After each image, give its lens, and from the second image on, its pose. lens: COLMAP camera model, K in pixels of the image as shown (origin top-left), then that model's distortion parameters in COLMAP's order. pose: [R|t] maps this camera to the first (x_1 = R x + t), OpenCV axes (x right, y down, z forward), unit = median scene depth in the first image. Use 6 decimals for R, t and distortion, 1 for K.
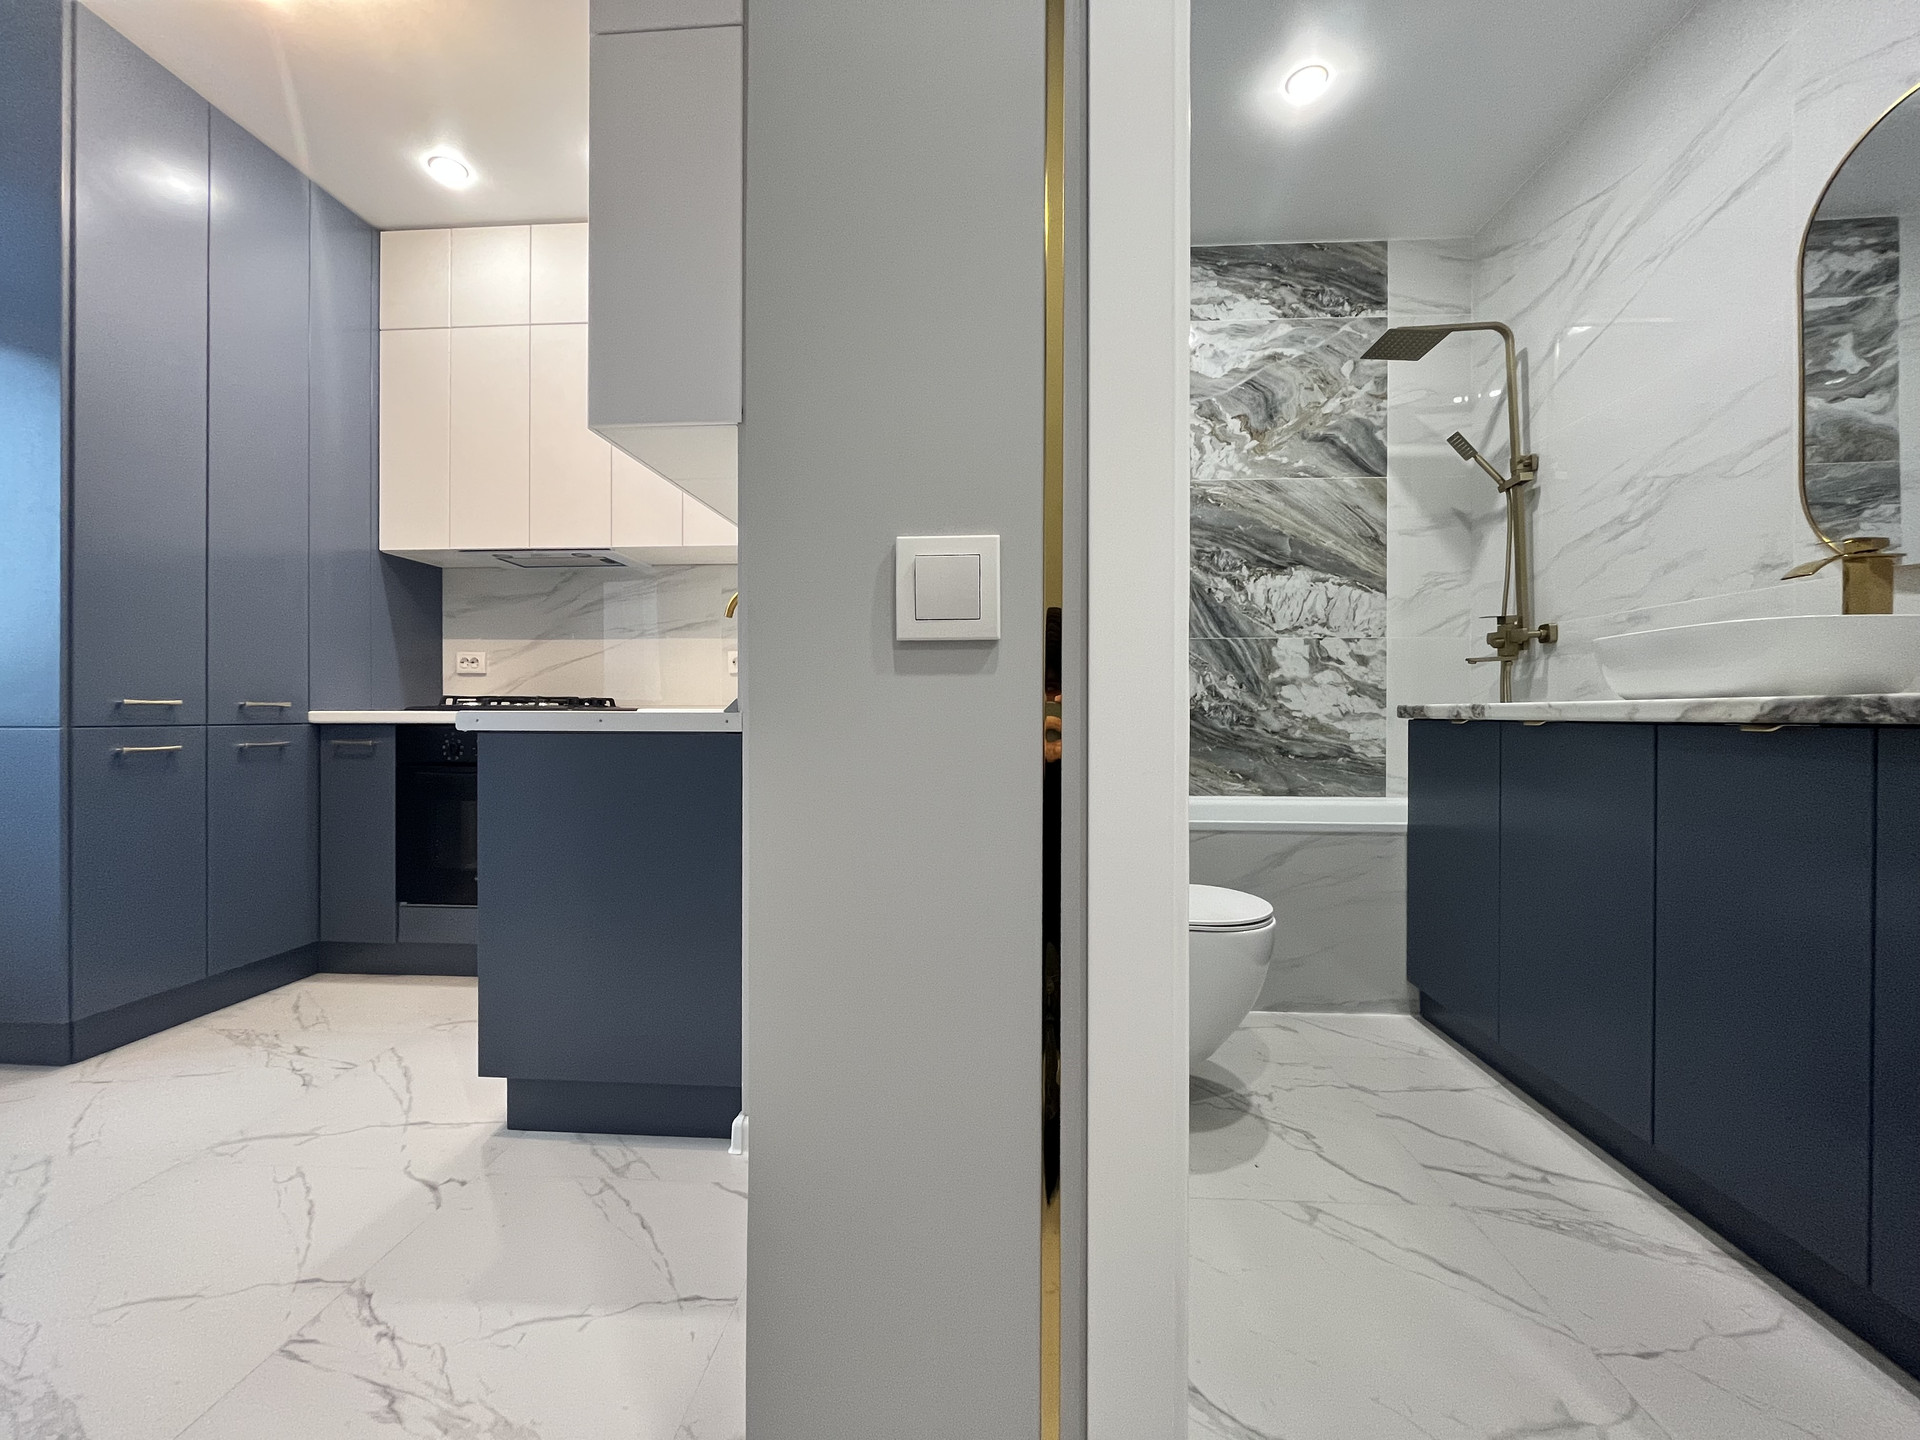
lens RADIAL K [[772.5, 0, 961.4], [0, 772.5, 716.8], [0, 0, 1]] dist [-0.003734, -0.000181]
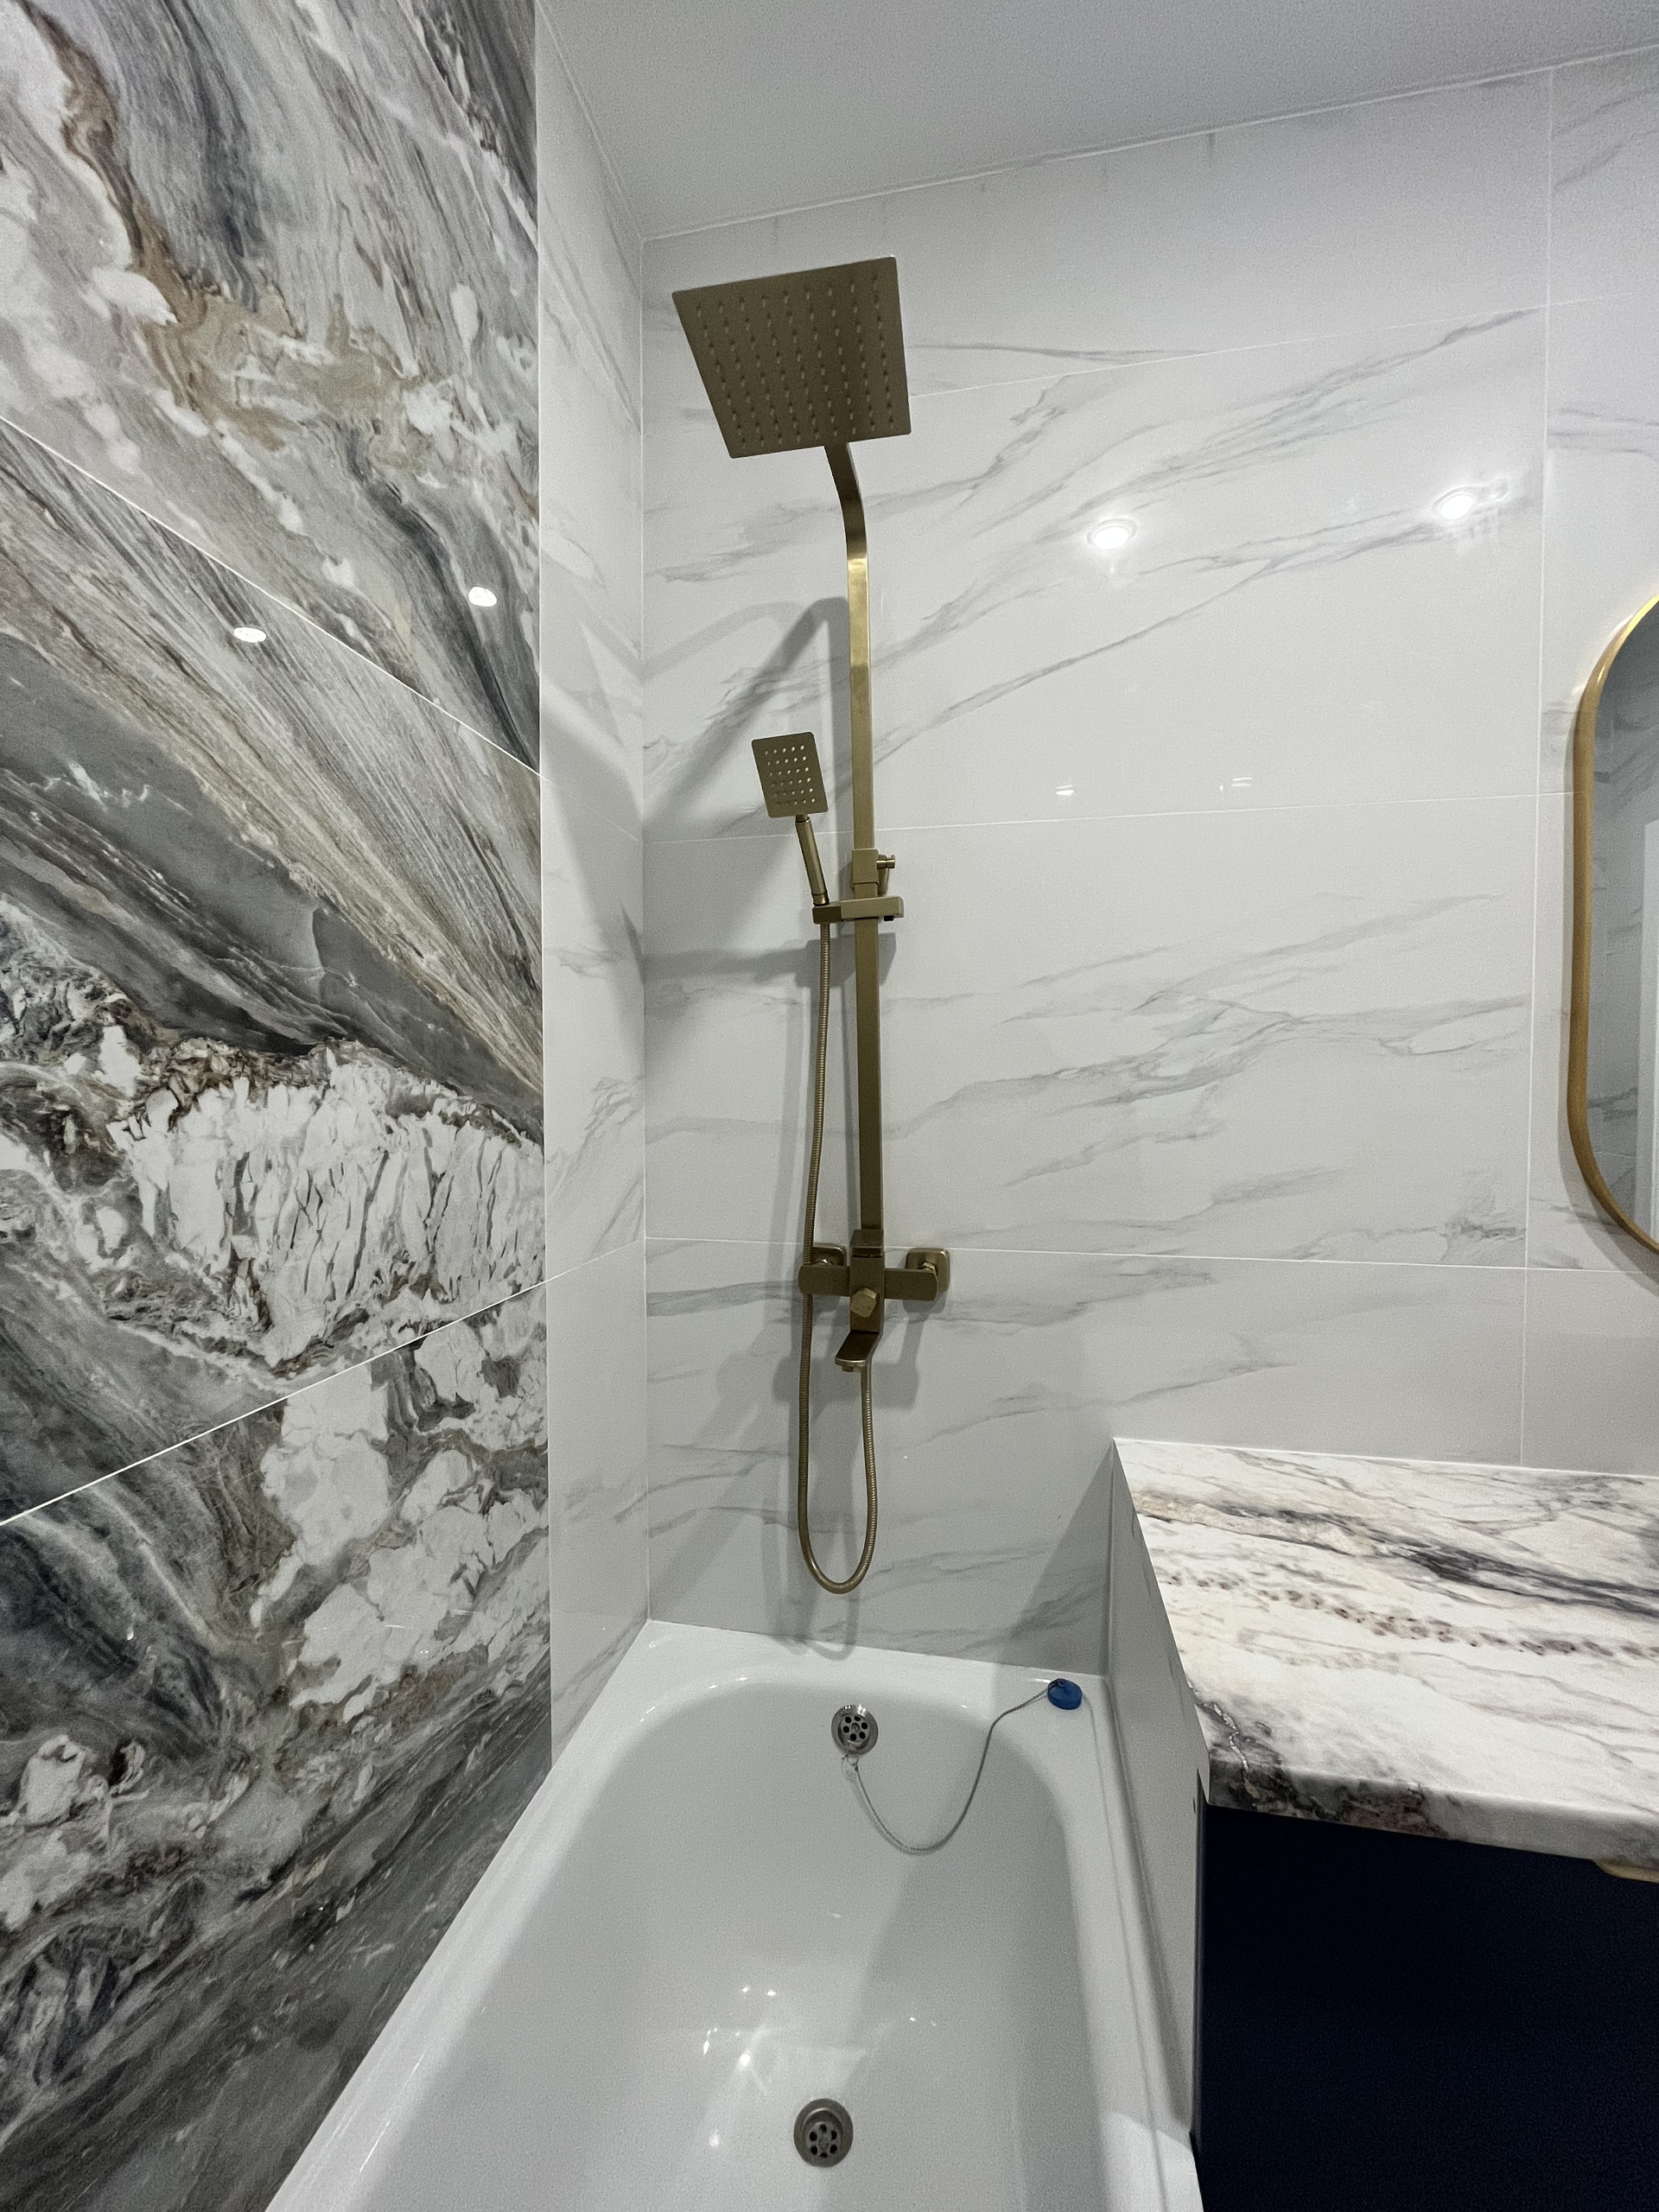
lens RADIAL K [[890.0, 0, 834.3], [0, 890.0, 1108.8], [0, 0, 1]] dist [-0.003734, -0.000181]
pose [[0.126466, -0.032421, 0.991441, 0.203074], [0.006085, 0.999472, 0.031907, -0.185364], [-0.991952, 0.001998, 0.126597, 0.835066]]
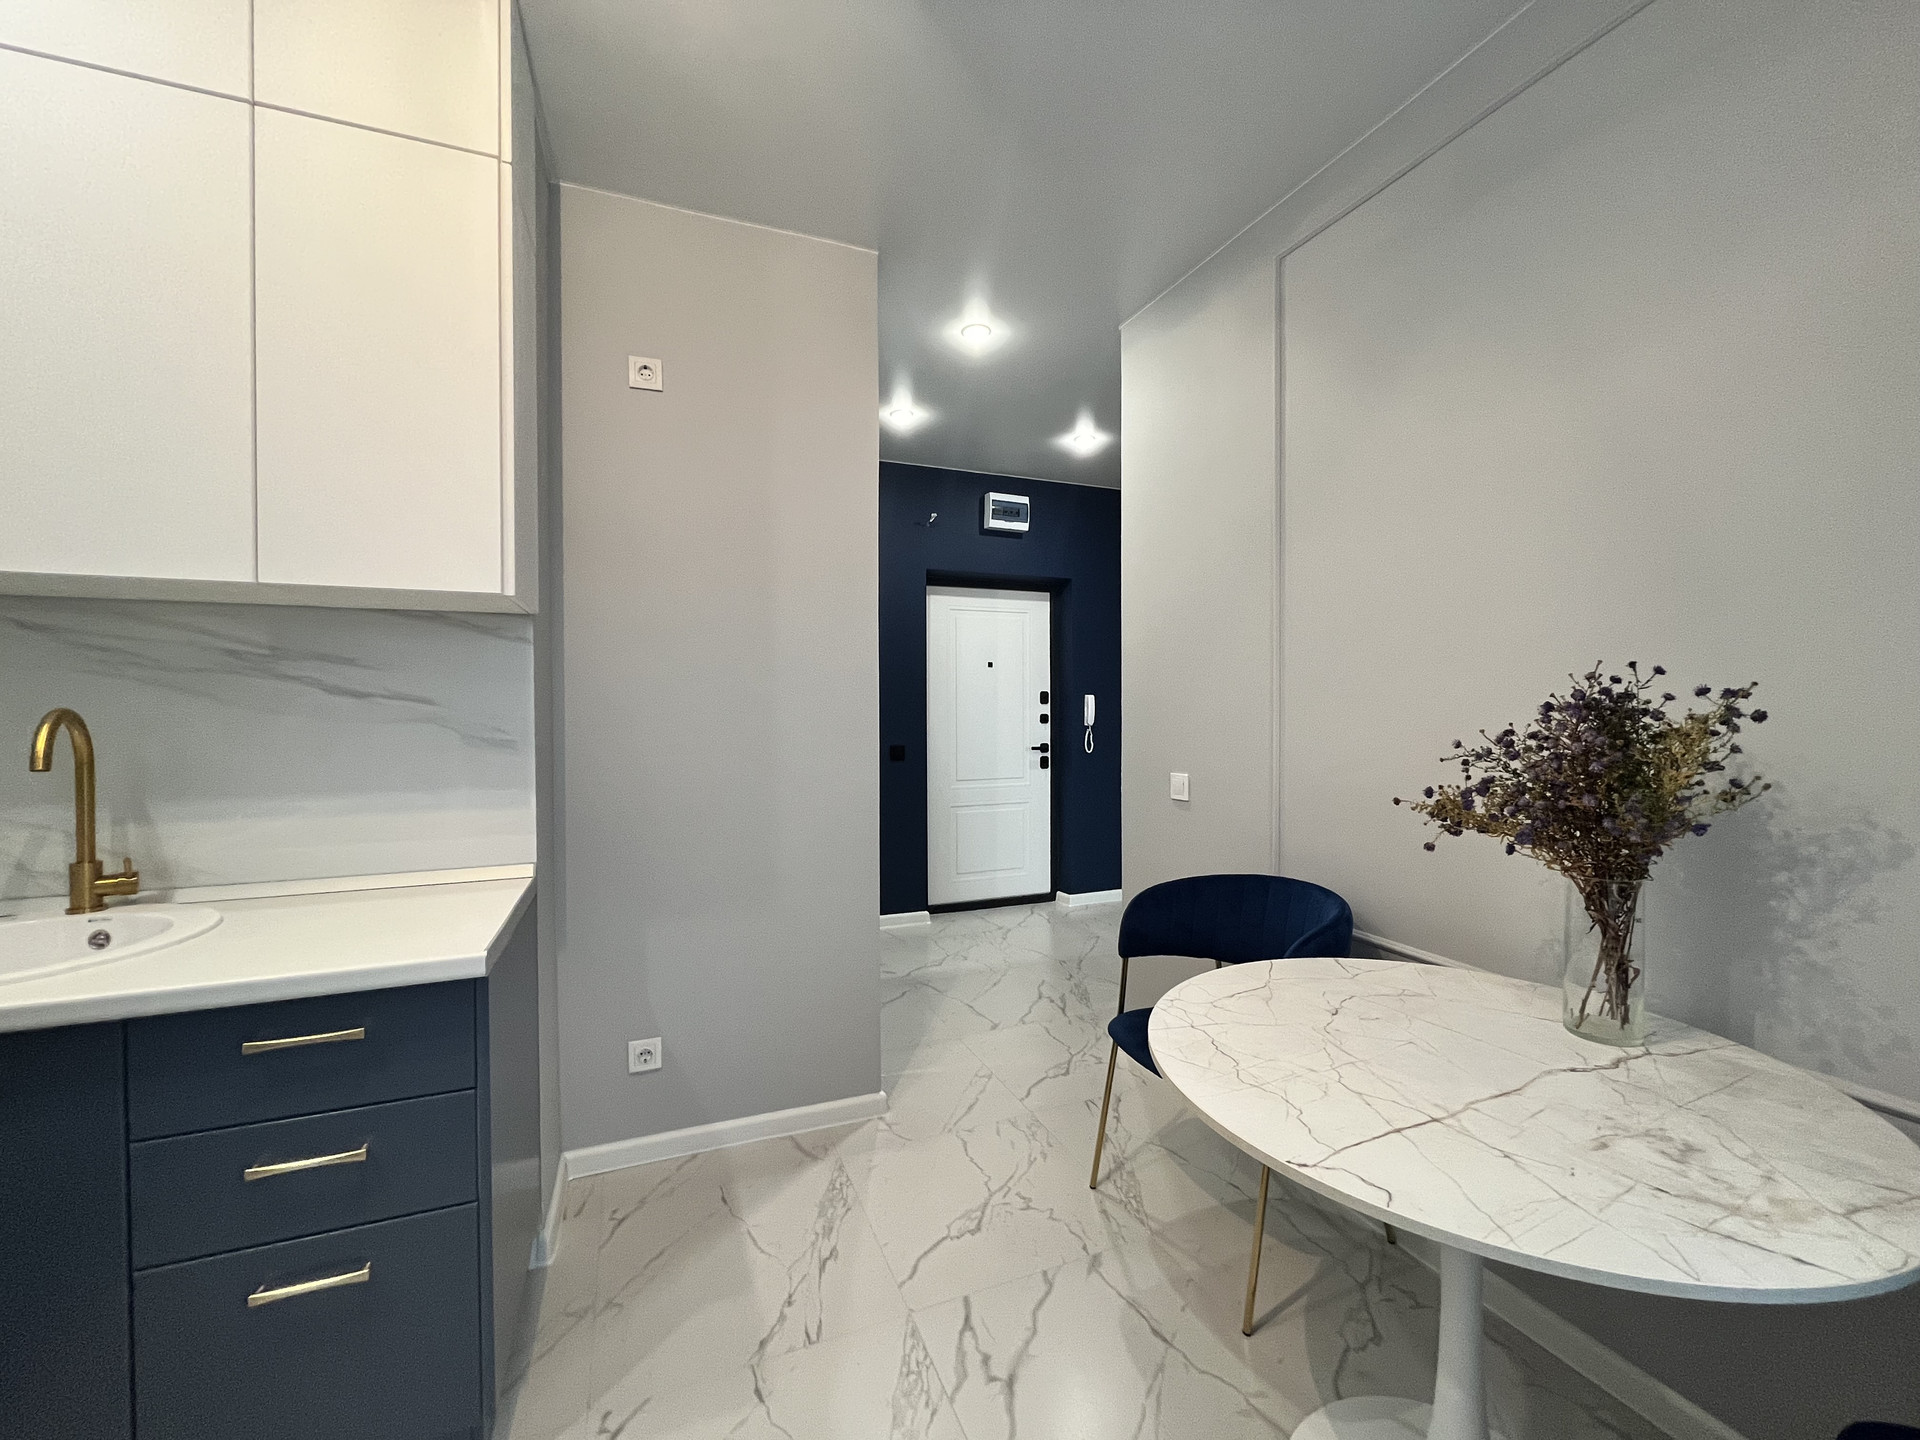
lens RADIAL K [[772.5, 0, 963.9], [0, 772.5, 716.2], [0, 0, 1]] dist [-0.003734, -0.000181]
pose [[-0.438761, -0.013188, 0.898507, -0.825693], [0.006716, 0.999816, 0.017954, -0.132545], [-0.898579, 0.013912, -0.438592, 0.495495]]
